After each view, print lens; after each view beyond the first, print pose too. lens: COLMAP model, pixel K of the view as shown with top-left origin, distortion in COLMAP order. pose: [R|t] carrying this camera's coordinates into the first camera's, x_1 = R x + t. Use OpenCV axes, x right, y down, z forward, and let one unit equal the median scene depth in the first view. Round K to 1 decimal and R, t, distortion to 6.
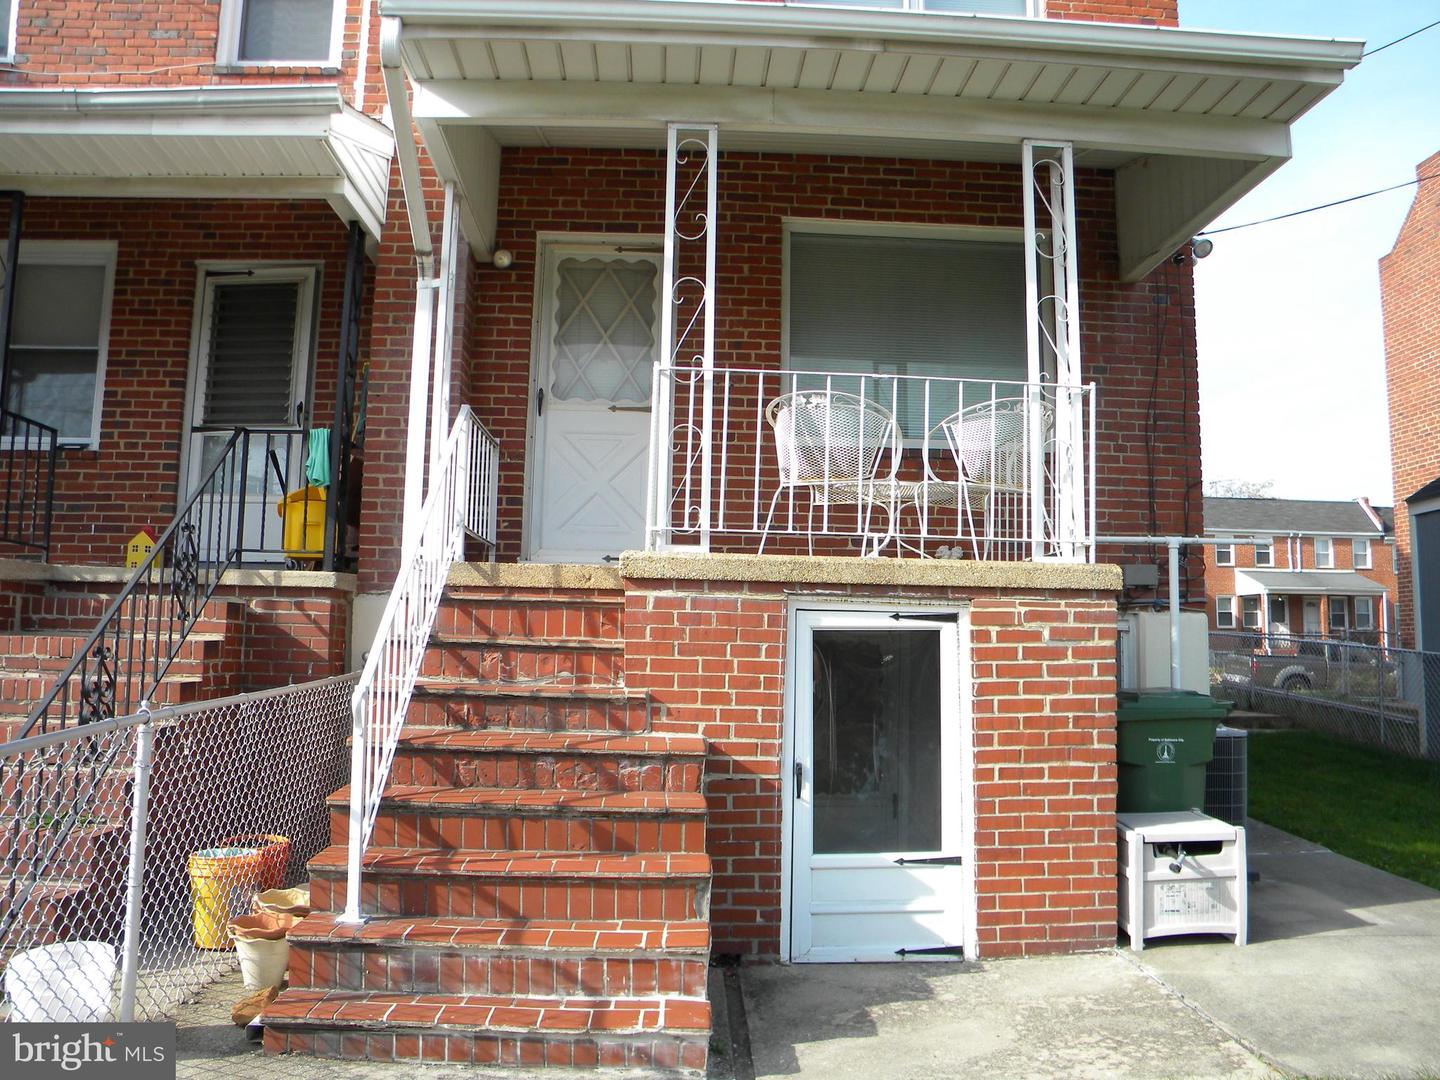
lens RADIAL K [[1164.5, 0, 721.3], [0, 1164.5, 506.6], [0, 0, 1]] dist [-0.206227, 0.177581]
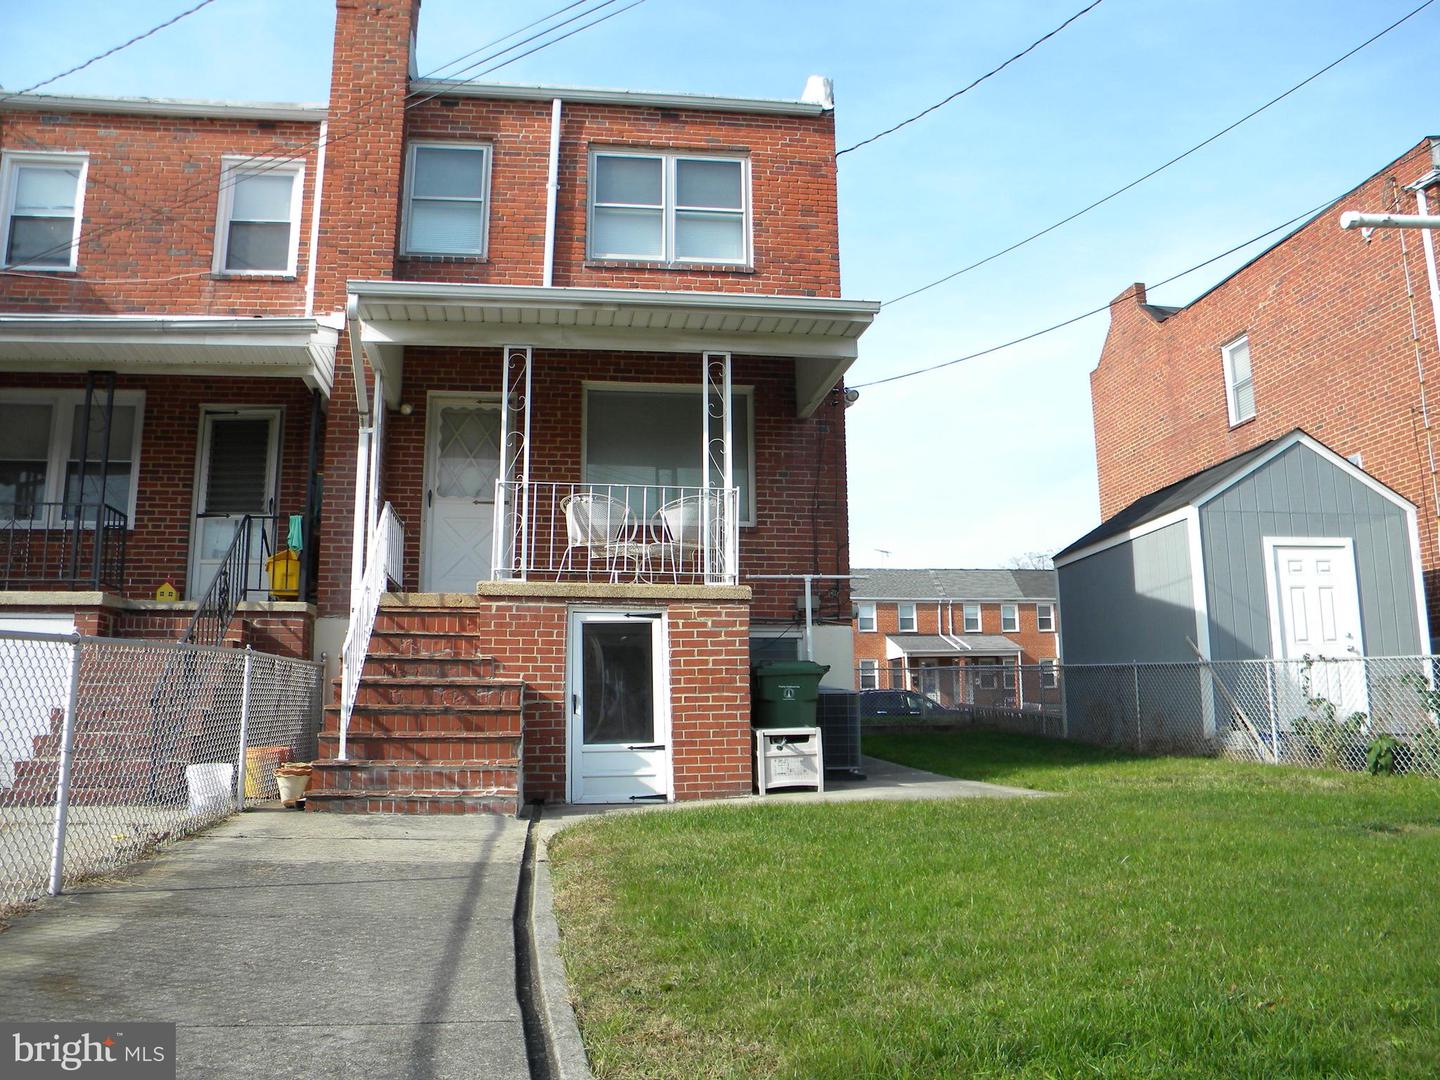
lens RADIAL K [[1164.5, 0, 721.3], [0, 1164.5, 506.6], [0, 0, 1]] dist [-0.206227, 0.177581]
pose [[0.994114, -0.007961, 0.108048, 0.093737], [0.015694, 0.997359, -0.070908, 0.051696], [-0.107198, 0.072186, 0.991614, -0.804158]]
